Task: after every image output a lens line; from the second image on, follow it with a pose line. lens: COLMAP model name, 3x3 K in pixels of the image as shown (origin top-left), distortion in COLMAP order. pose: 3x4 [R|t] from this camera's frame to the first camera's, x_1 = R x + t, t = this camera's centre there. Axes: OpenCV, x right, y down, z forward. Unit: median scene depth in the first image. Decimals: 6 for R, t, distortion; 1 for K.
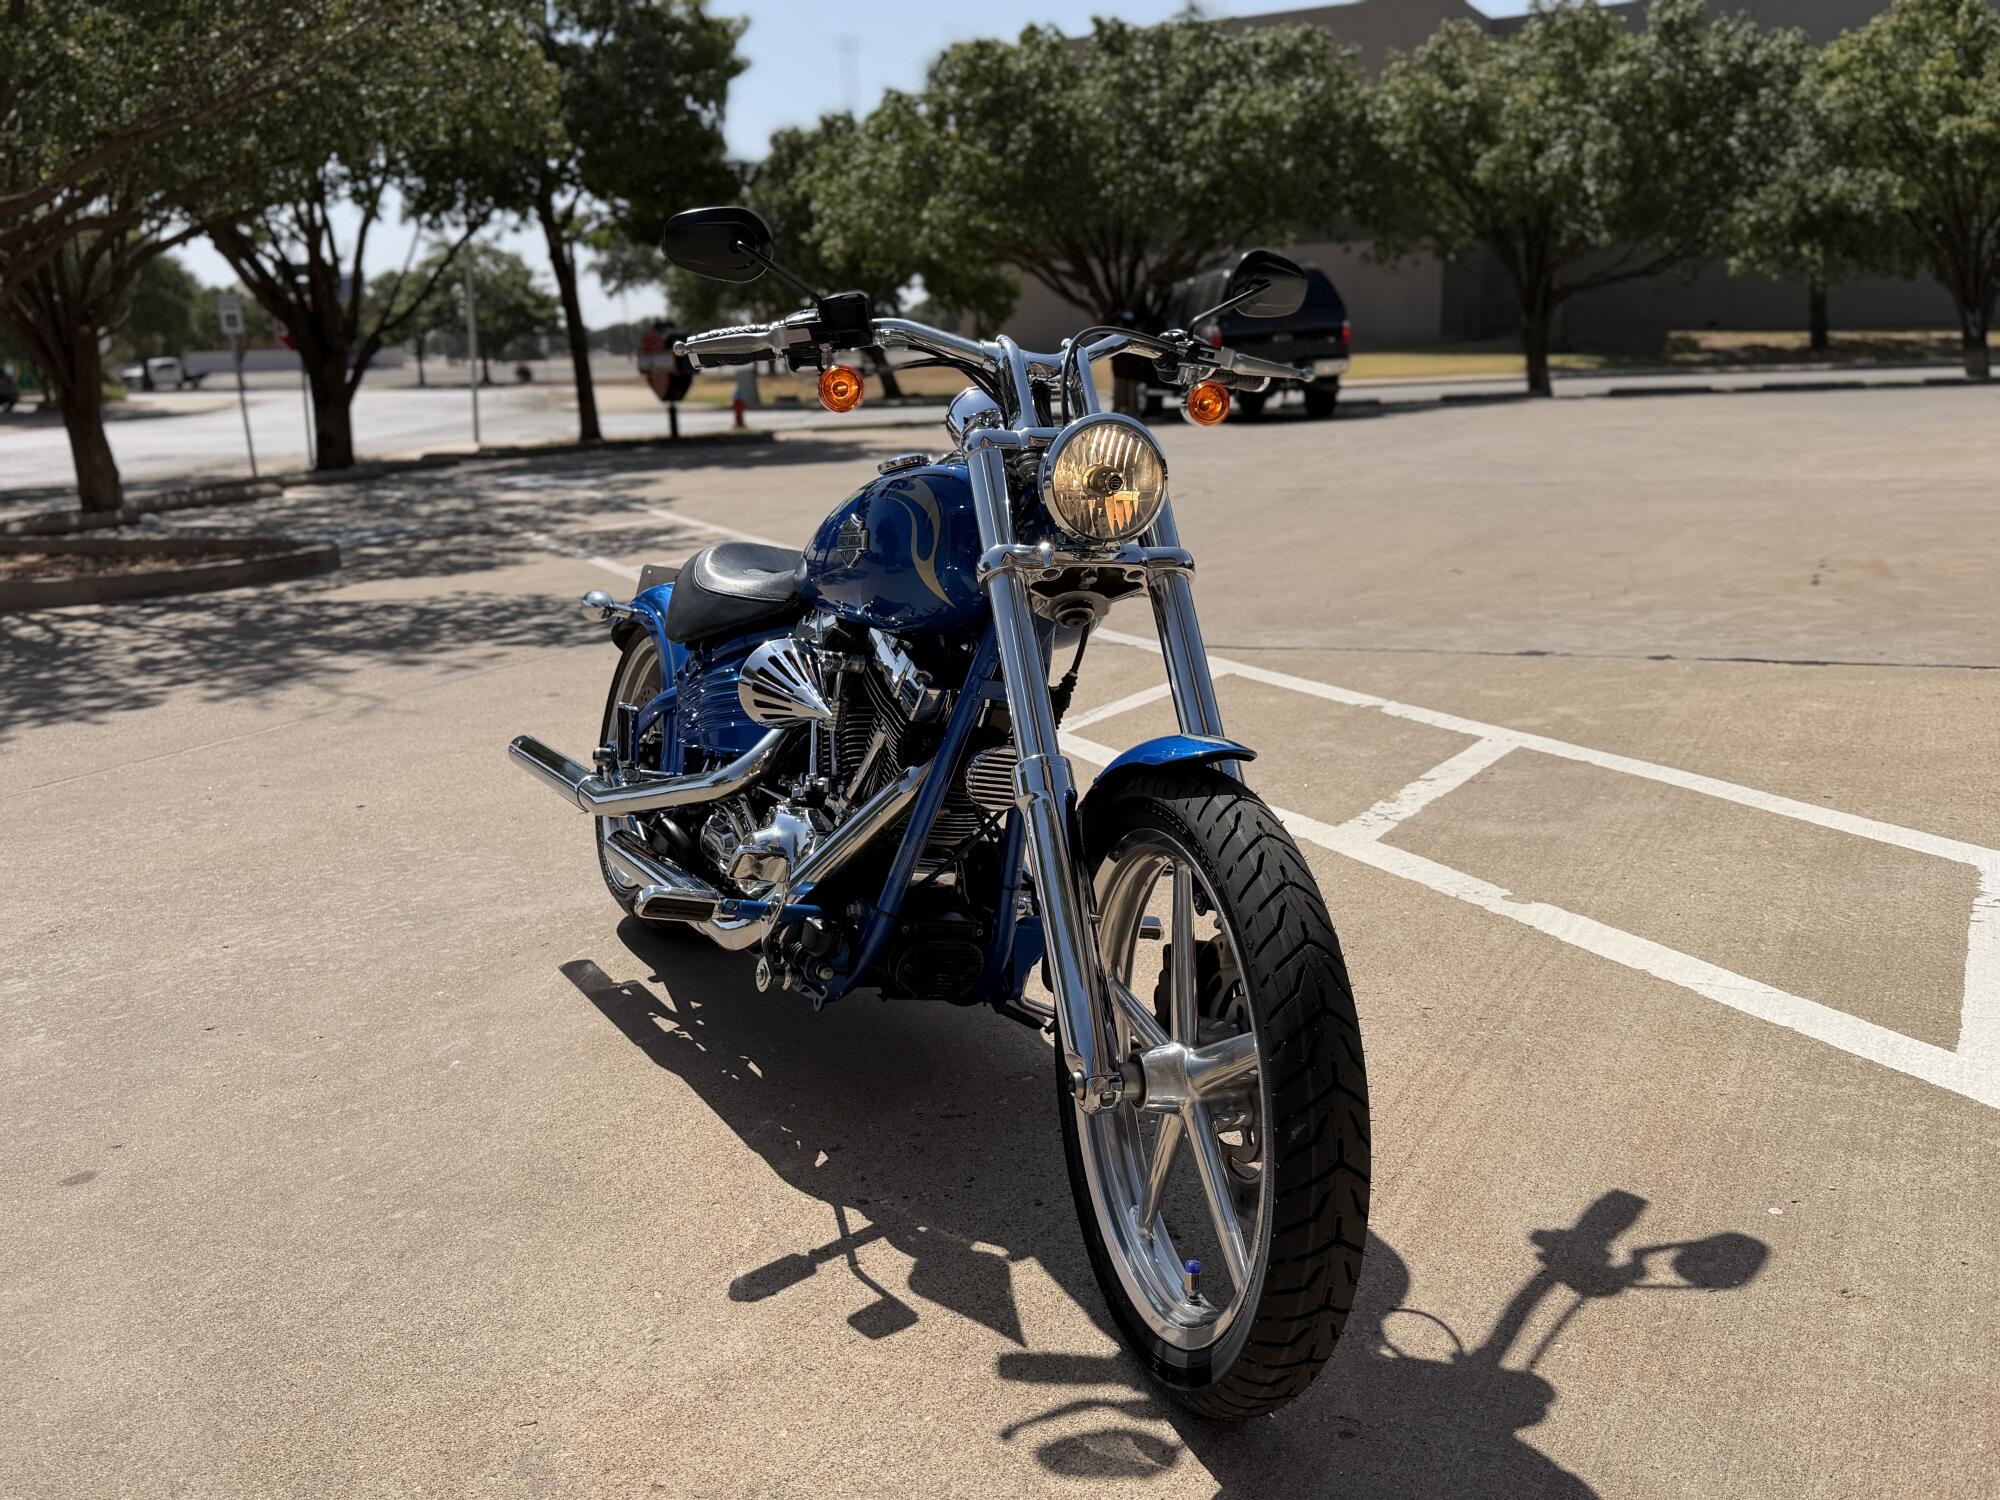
lens RADIAL K [[1681.1, 0, 998.4], [0, 1681.1, 736.6], [0, 0, 1]] dist [0.085289, -0.154472]
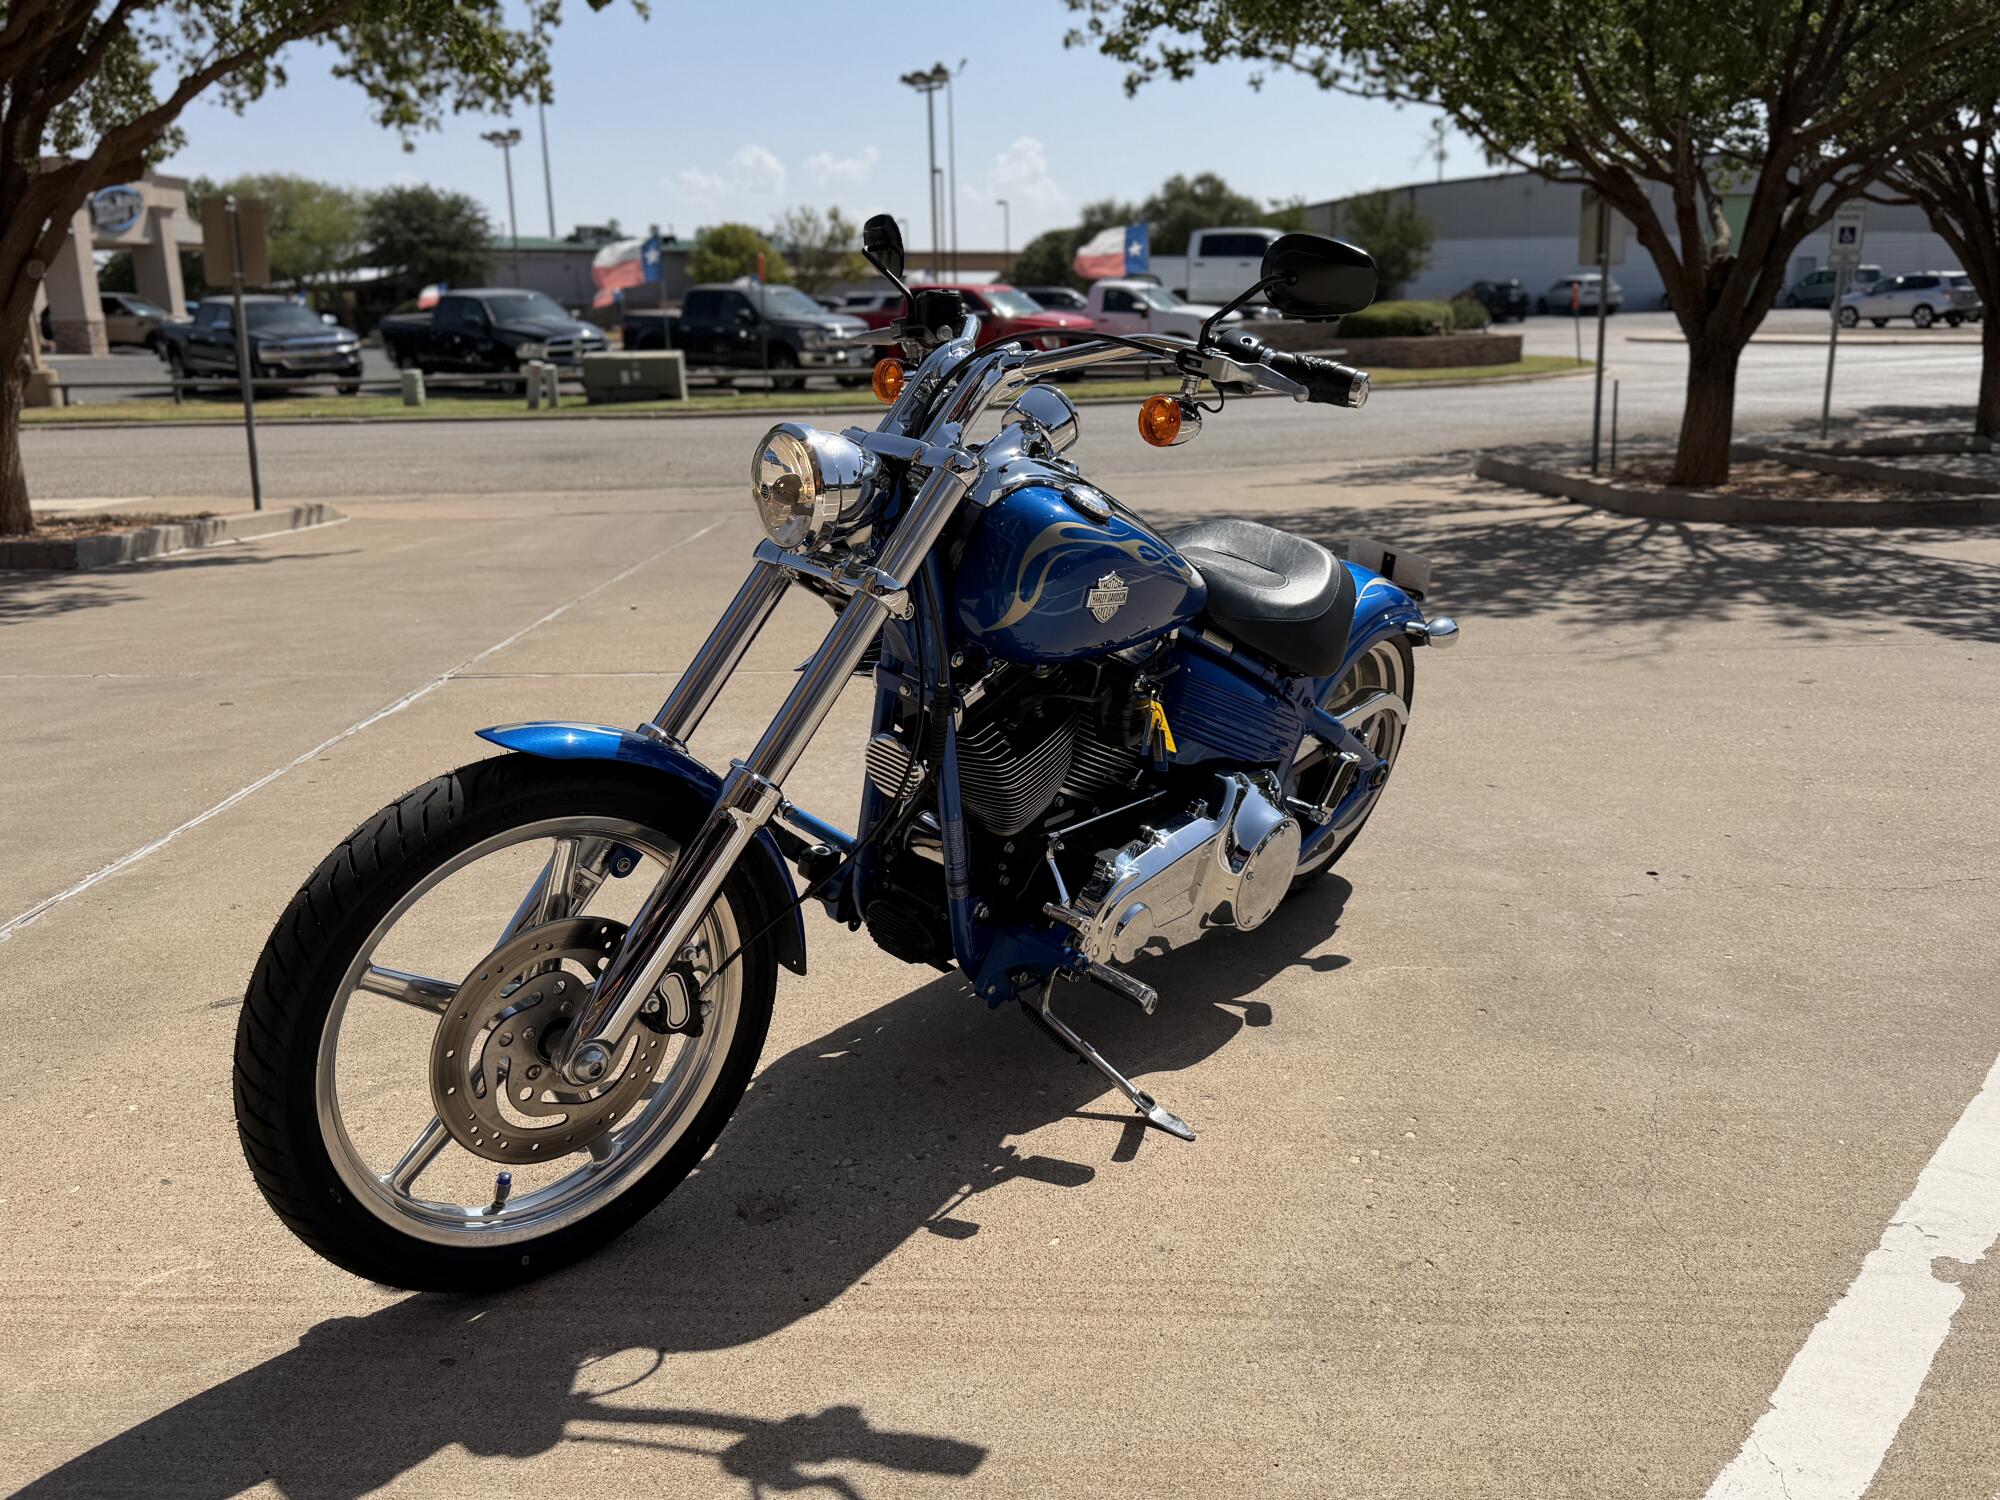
lens RADIAL K [[1681.1, 0, 1012.4], [0, 1681.1, 754.9], [0, 0, 1]] dist [0.085289, -0.154472]
pose [[0.434131, 0.245852, -0.866653, 0.079466], [-0.190961, 0.965291, 0.178176, -0.015573], [0.880377, 0.088144, 0.466011, 0.049719]]
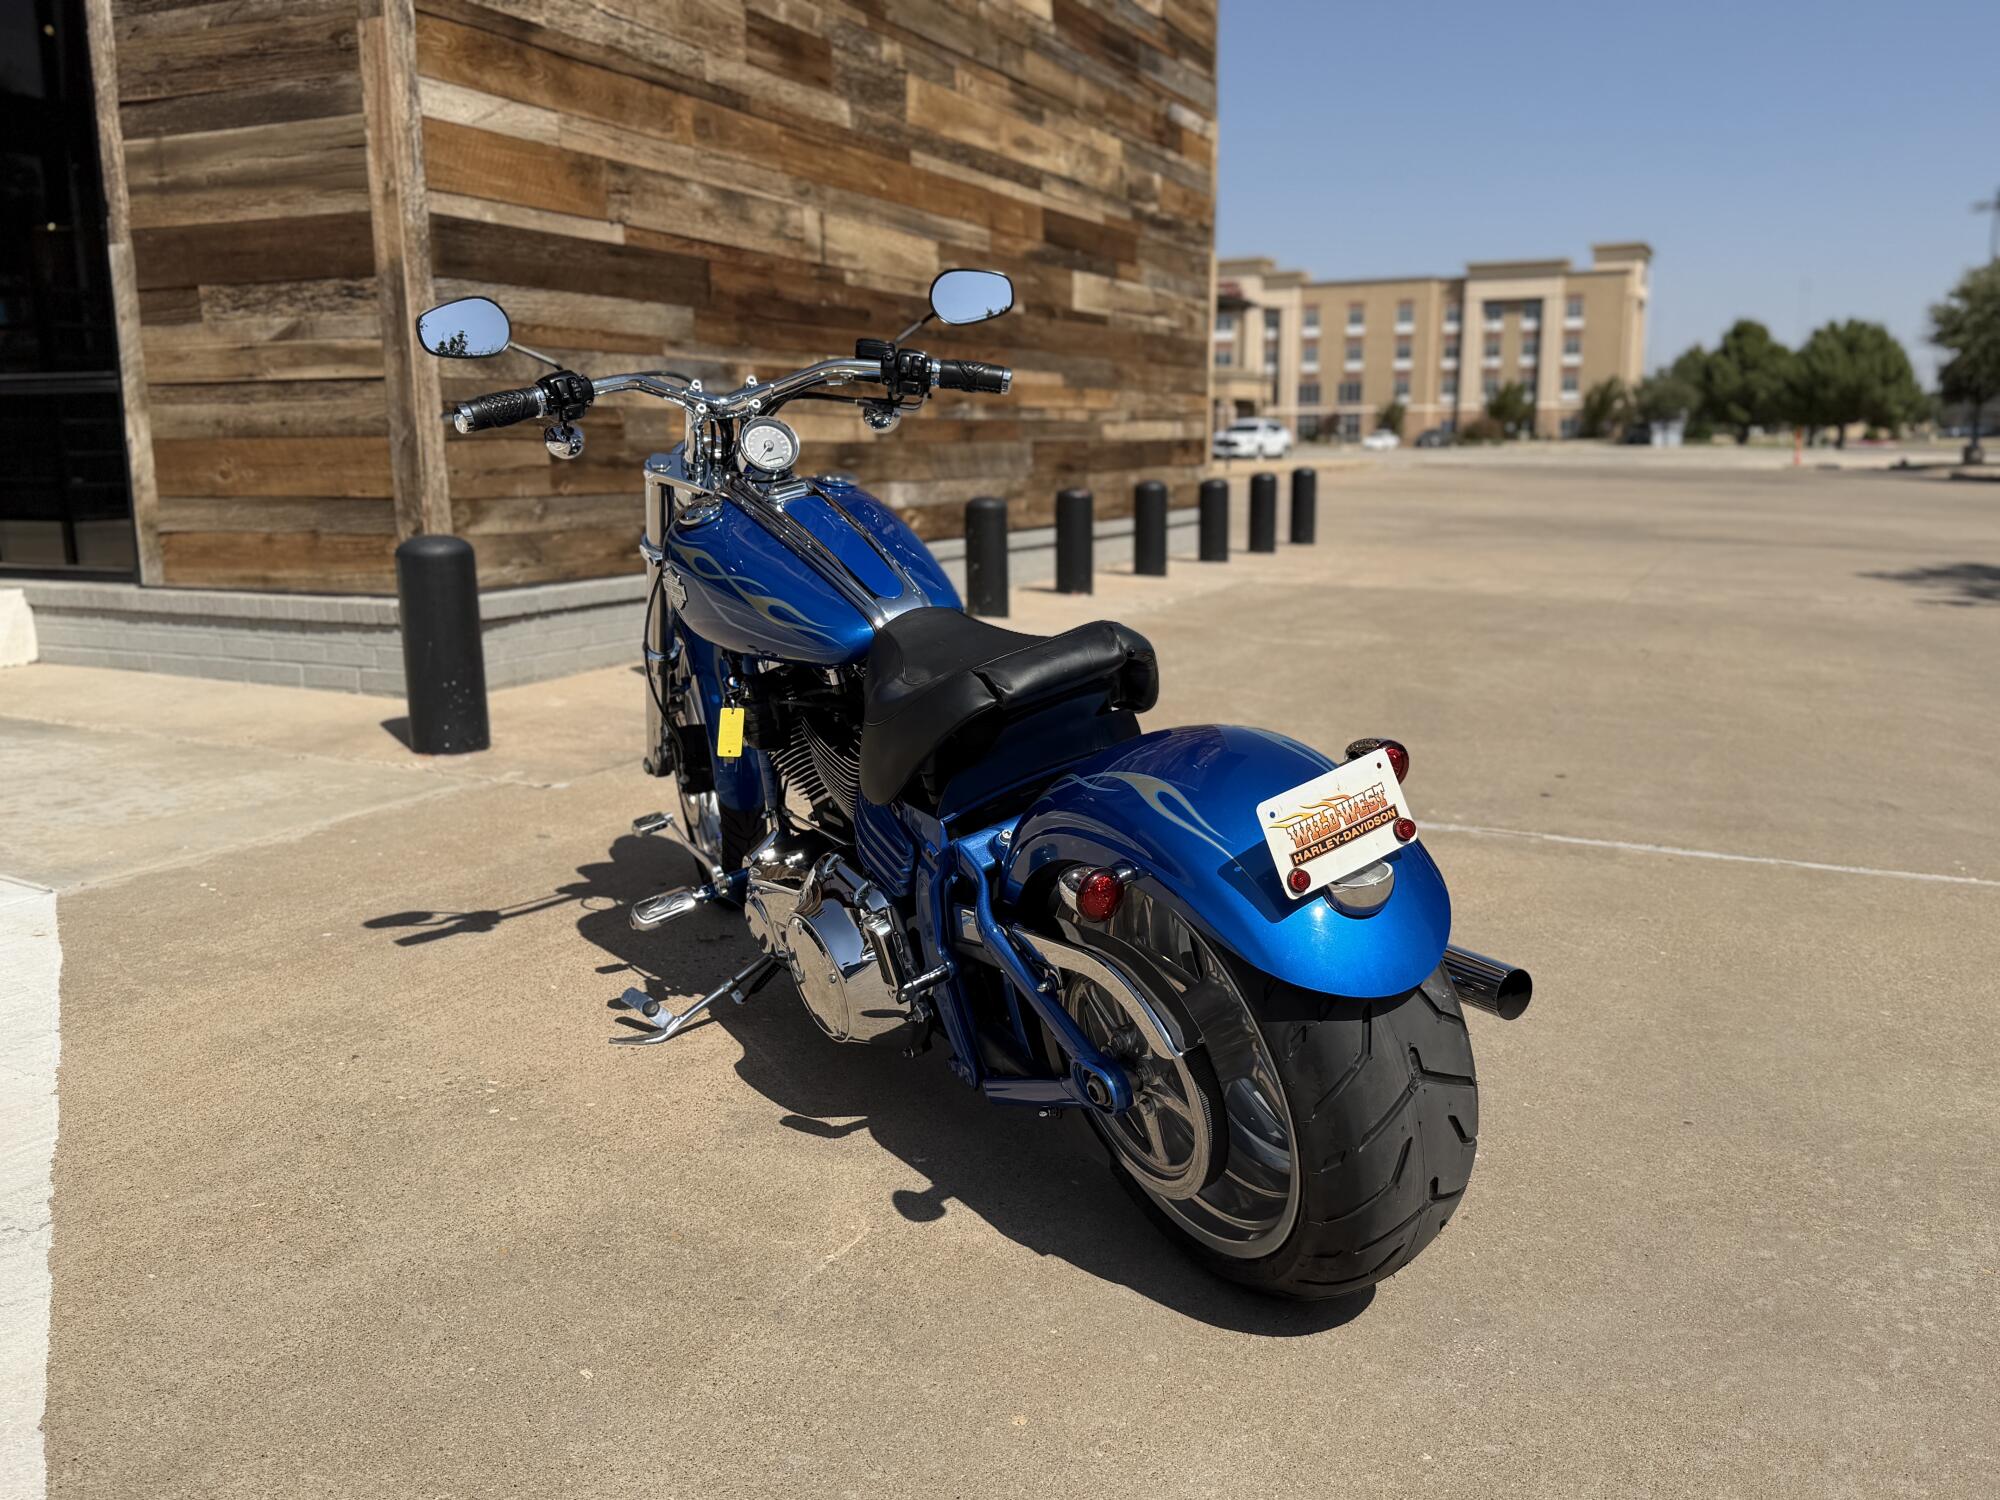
lens RADIAL K [[1681.1, 0, 1025.4], [0, 1681.1, 769.8], [0, 0, 1]] dist [0.085289, -0.154472]
pose [[-0.996677, 0.046689, -0.066749, -0.008539], [0.015121, 0.911238, 0.411602, -0.041211], [0.080041, 0.409225, -0.908916, 0.193818]]
